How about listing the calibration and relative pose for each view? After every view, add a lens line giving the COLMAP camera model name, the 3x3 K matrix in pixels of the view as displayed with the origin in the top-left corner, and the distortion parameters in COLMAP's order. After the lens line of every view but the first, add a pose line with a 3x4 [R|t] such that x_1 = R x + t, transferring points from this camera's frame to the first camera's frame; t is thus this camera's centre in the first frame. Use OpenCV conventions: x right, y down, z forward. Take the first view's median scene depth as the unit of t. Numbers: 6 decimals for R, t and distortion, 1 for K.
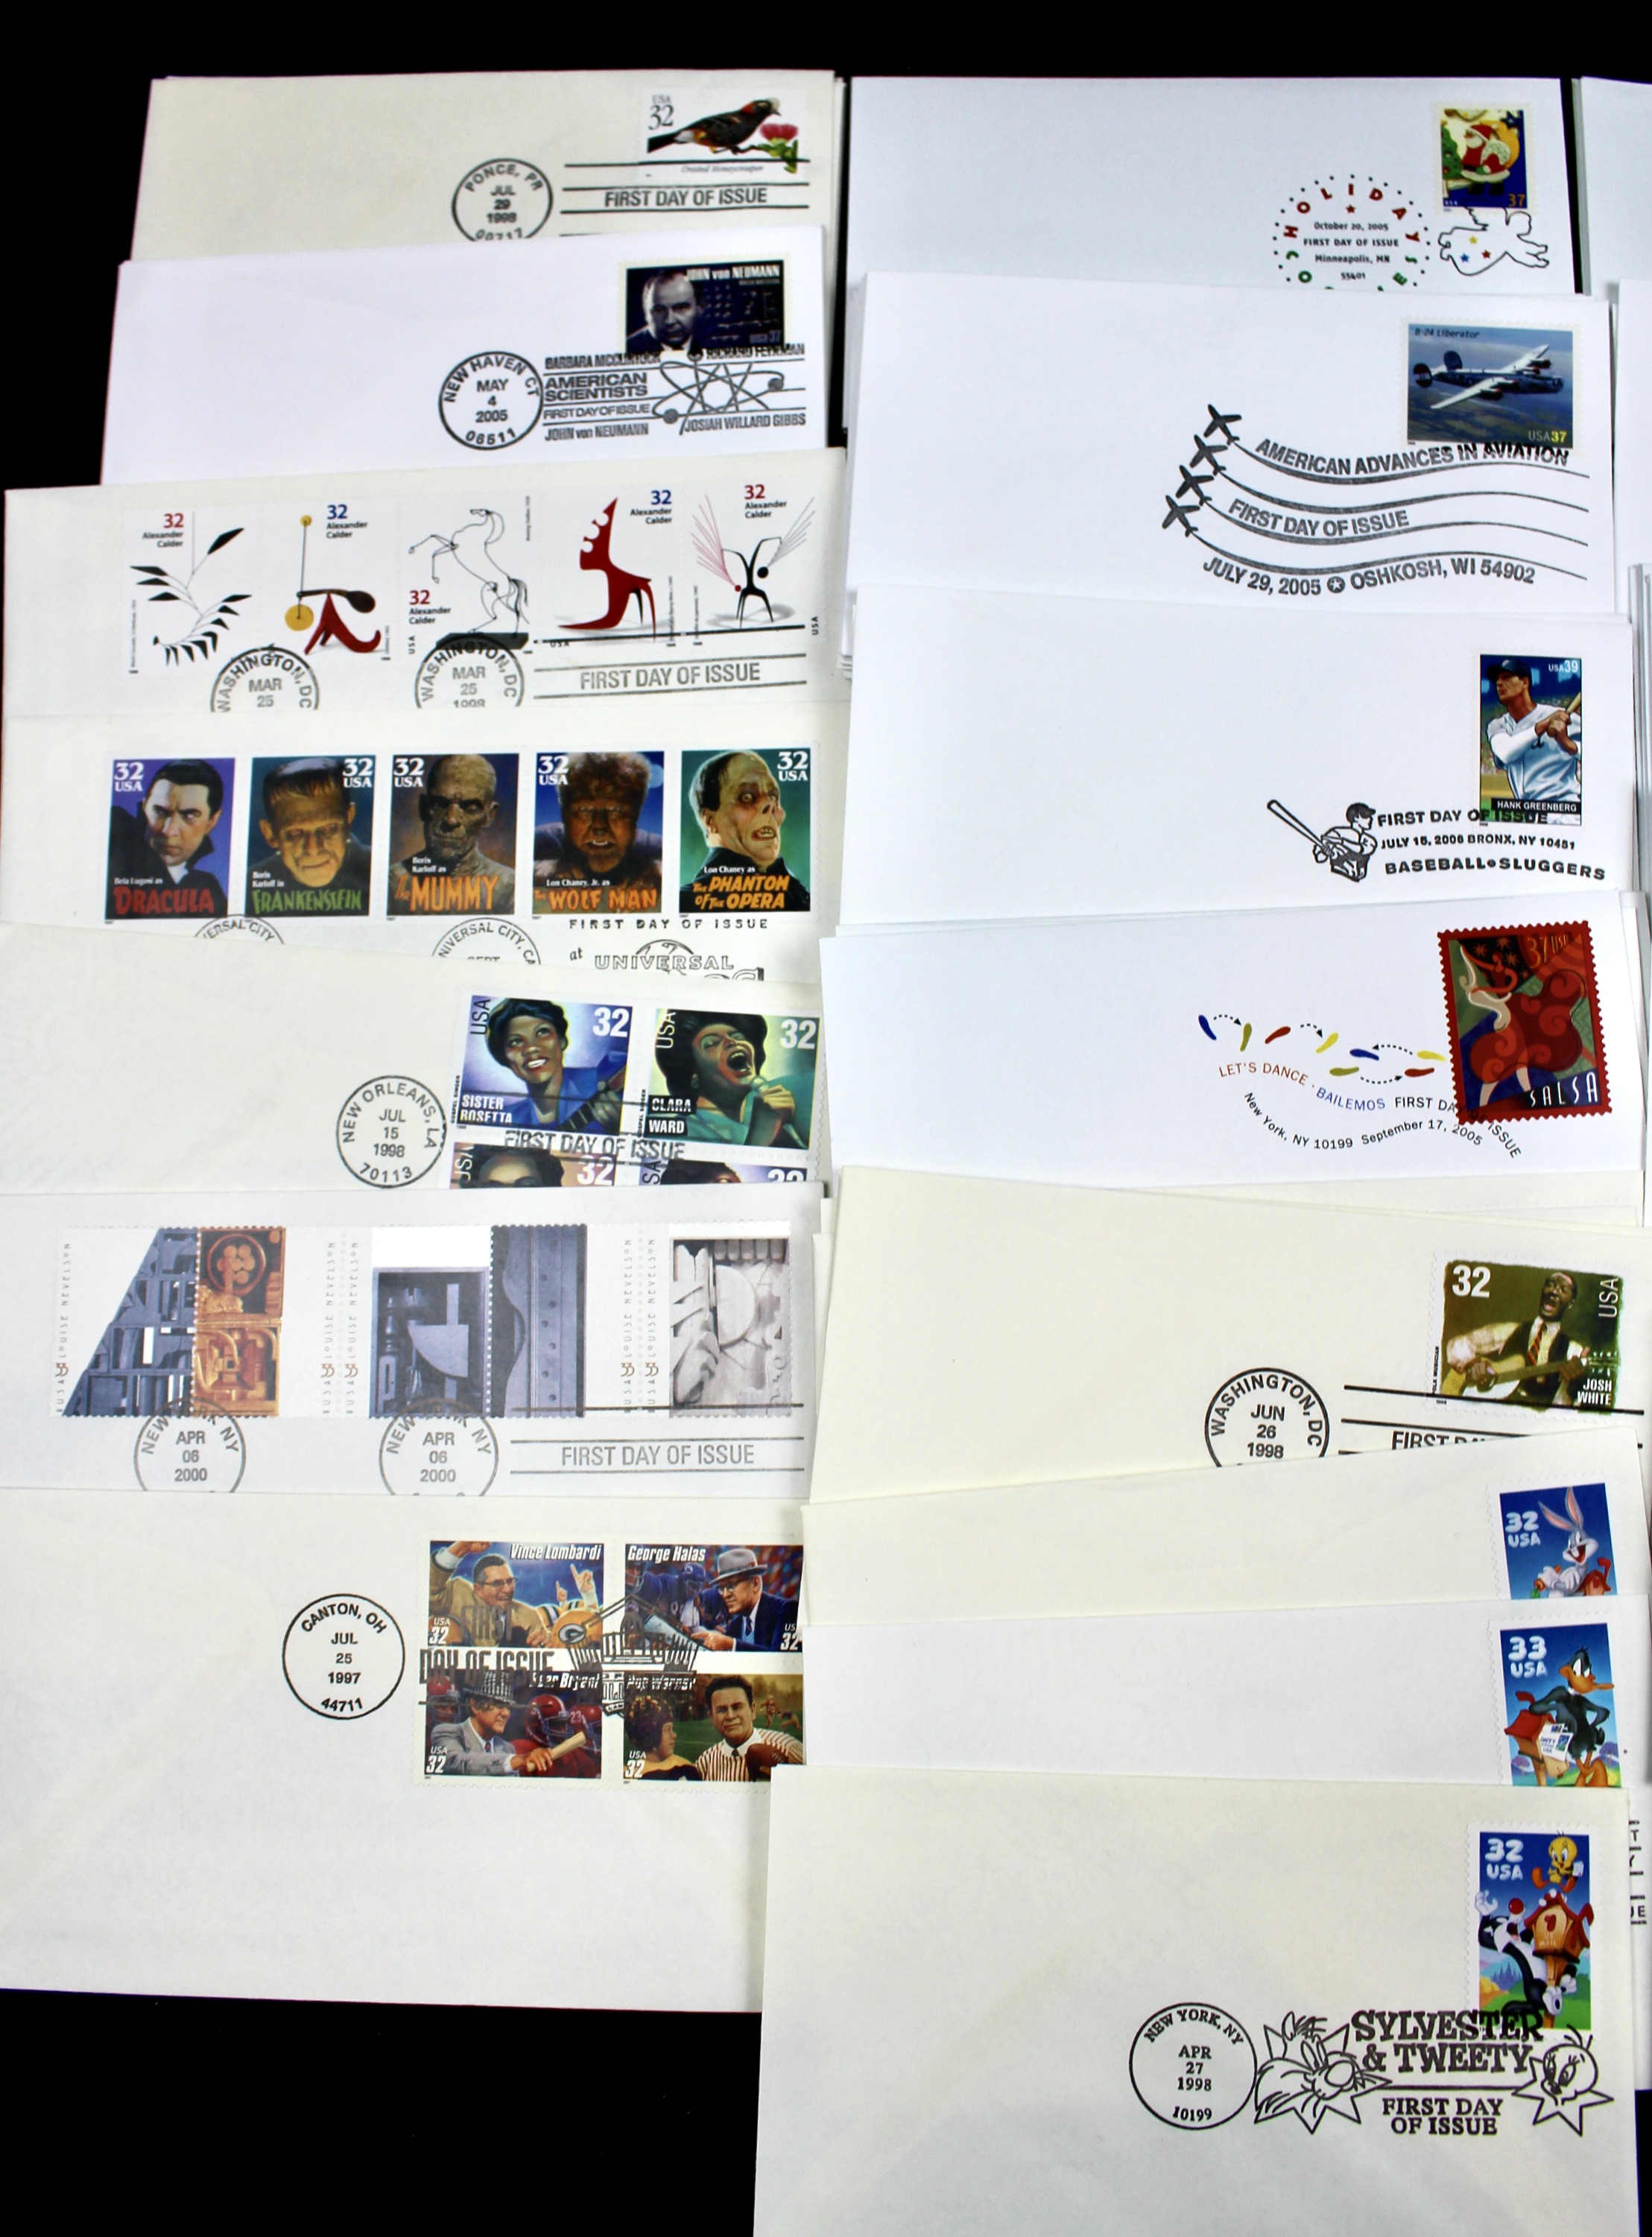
lens RADIAL K [[2098.9, 0, 855.4], [0, 2098.9, 1020.0], [0, 0, 1]] dist [-0.161498, 0.117743]
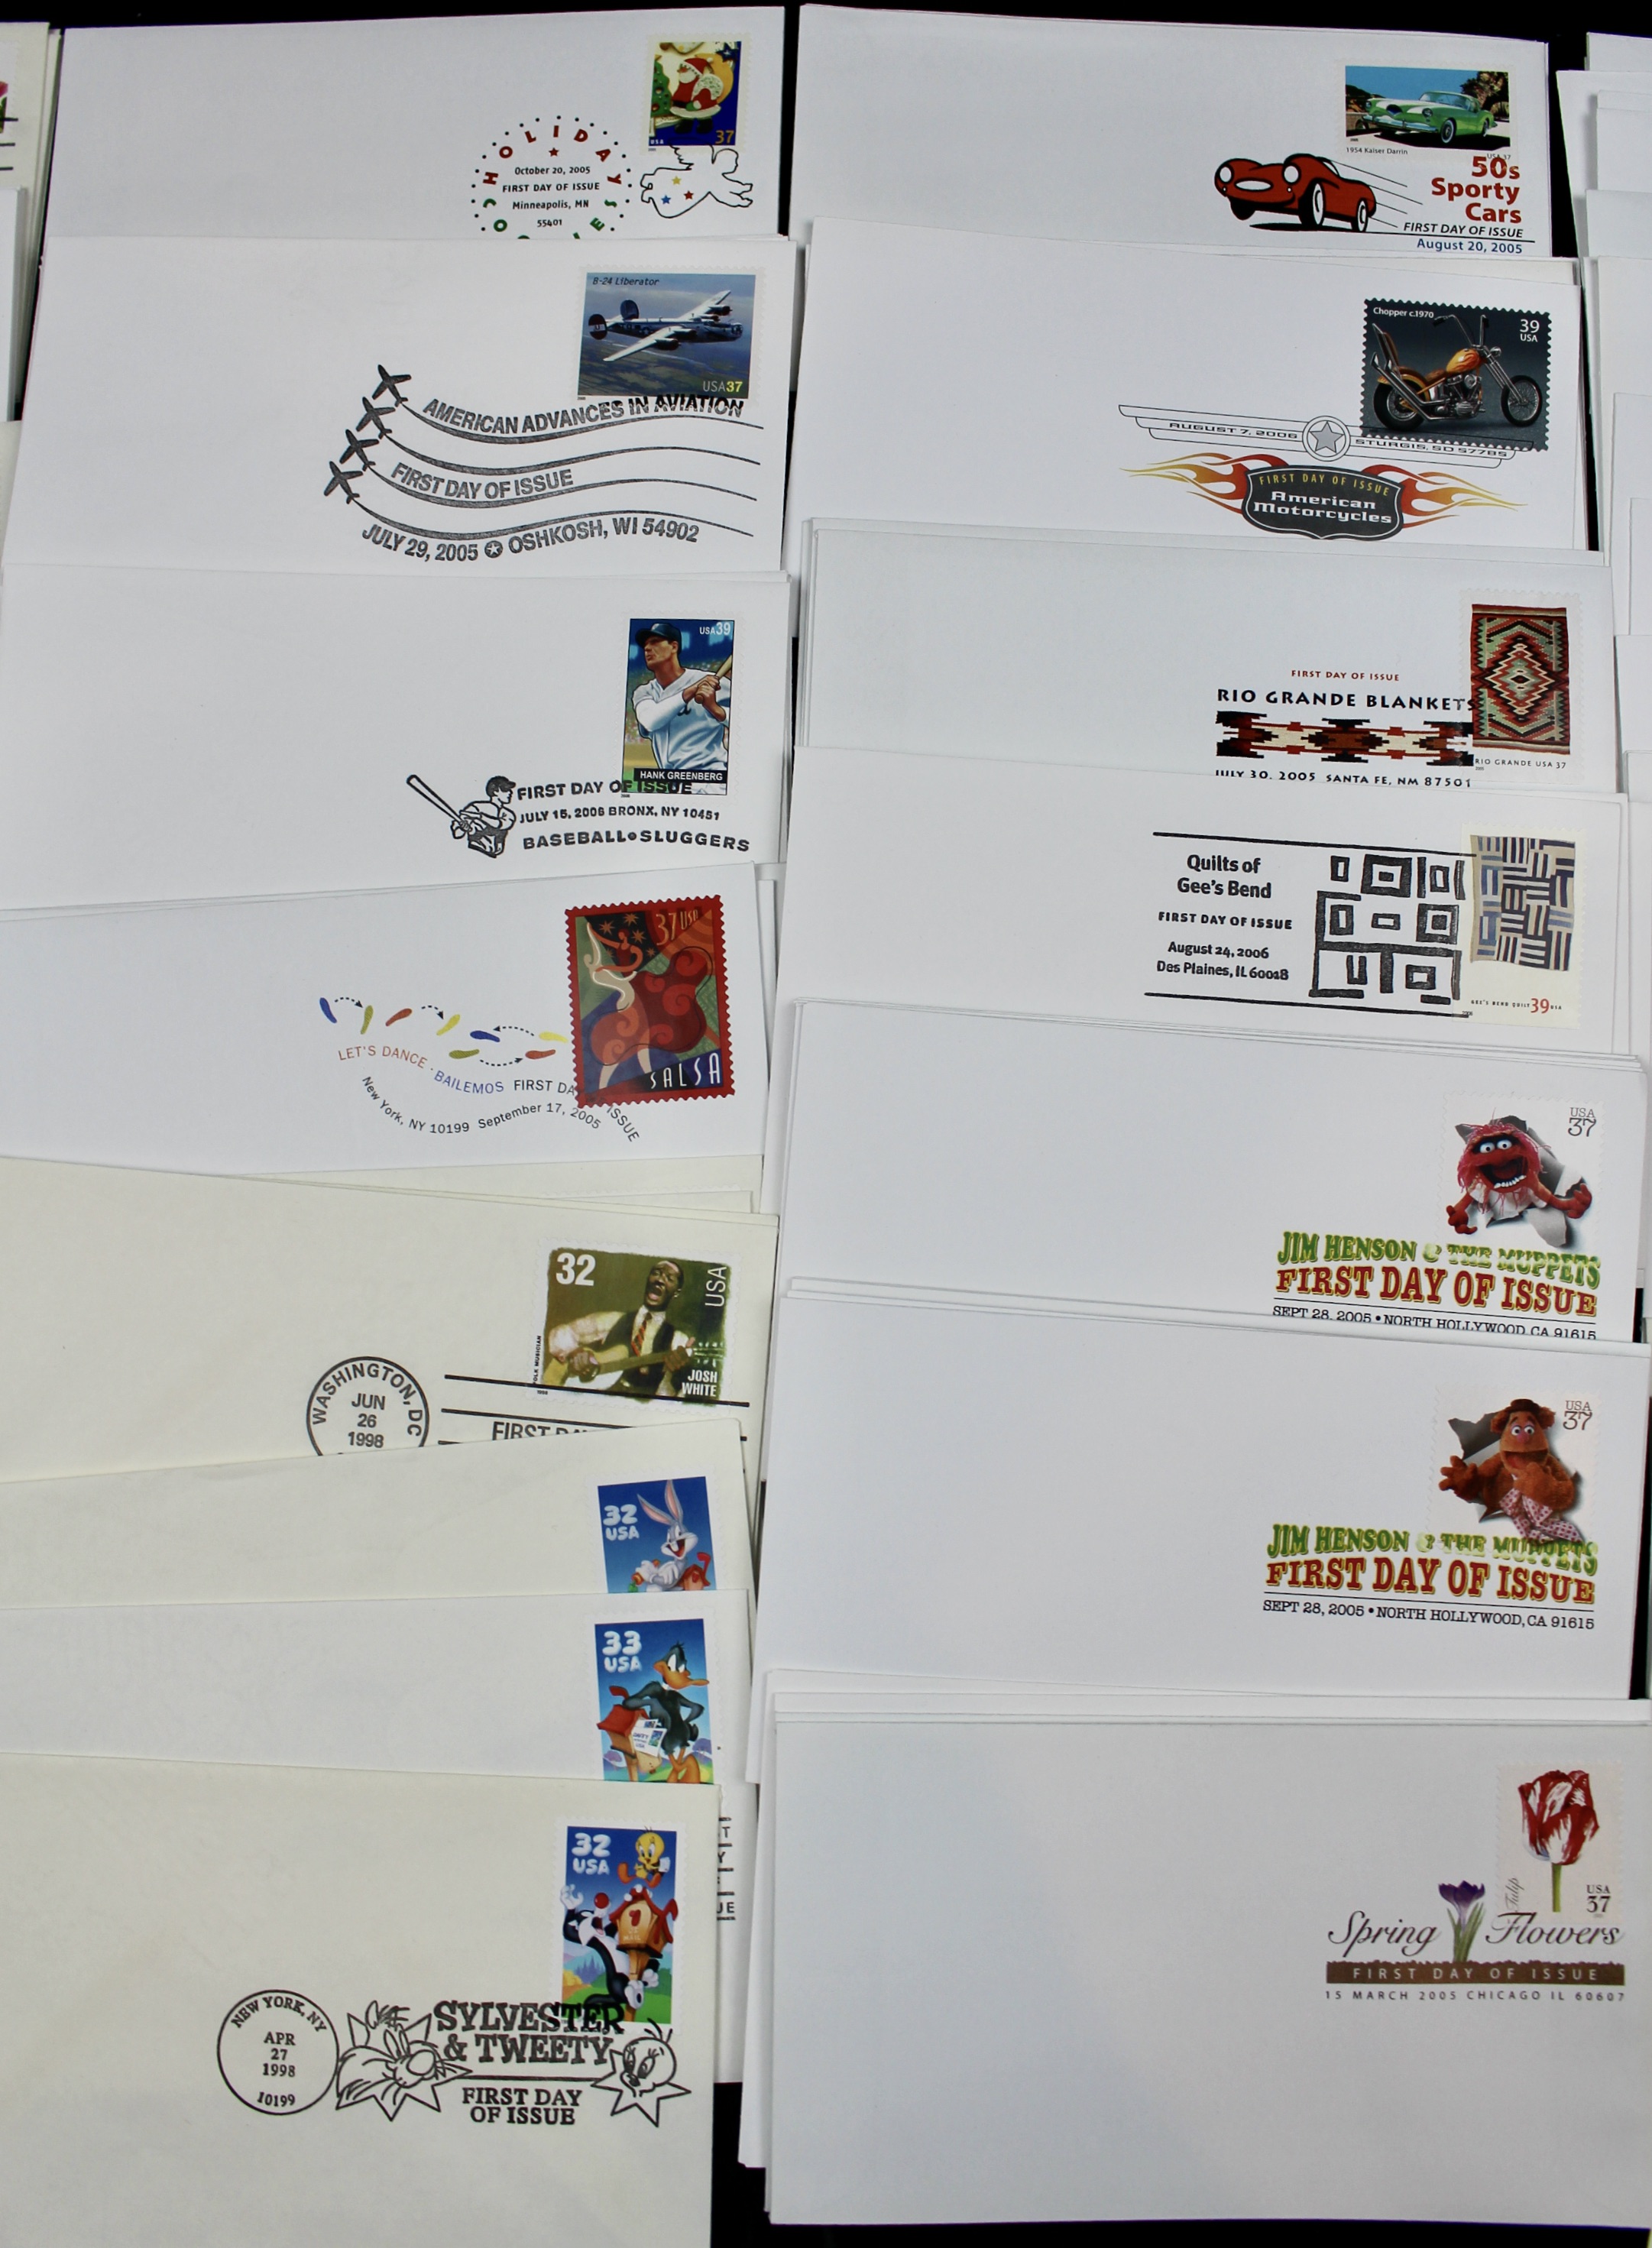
lens RADIAL K [[2109.3, 0, 855.5], [0, 2109.3, 1025.0], [0, 0, 1]] dist [-0.161498, 0.117743]
pose [[0.999563, -0.012636, 0.026712, 0.396406], [0.011387, 0.998857, 0.046417, -0.032862], [-0.027268, -0.046092, 0.998565, 0.010296]]
